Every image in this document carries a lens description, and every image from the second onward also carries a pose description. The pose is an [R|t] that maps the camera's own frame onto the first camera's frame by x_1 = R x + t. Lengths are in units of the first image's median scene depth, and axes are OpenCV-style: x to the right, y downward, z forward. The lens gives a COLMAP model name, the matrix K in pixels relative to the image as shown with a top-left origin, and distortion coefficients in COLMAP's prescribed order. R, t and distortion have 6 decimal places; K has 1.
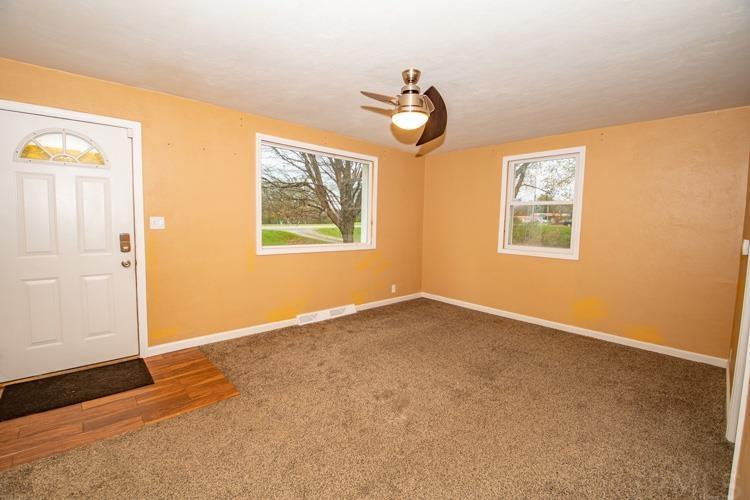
lens RADIAL K [[327.0, 0, 373.8], [0, 327.0, 249.9], [0, 0, 1]] dist [-0.008300, -0.009352]
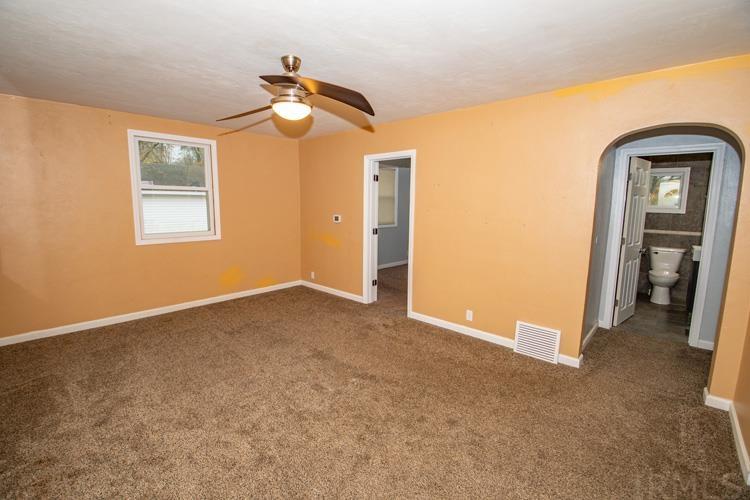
lens RADIAL K [[327.0, 0, 373.9], [0, 327.0, 247.6], [0, 0, 1]] dist [-0.008300, -0.009352]
pose [[-0.099152, -0.146817, 0.984182, -0.617421], [0.075180, 0.985123, 0.154532, -0.080426], [-0.992228, 0.089313, -0.086640, 0.611512]]
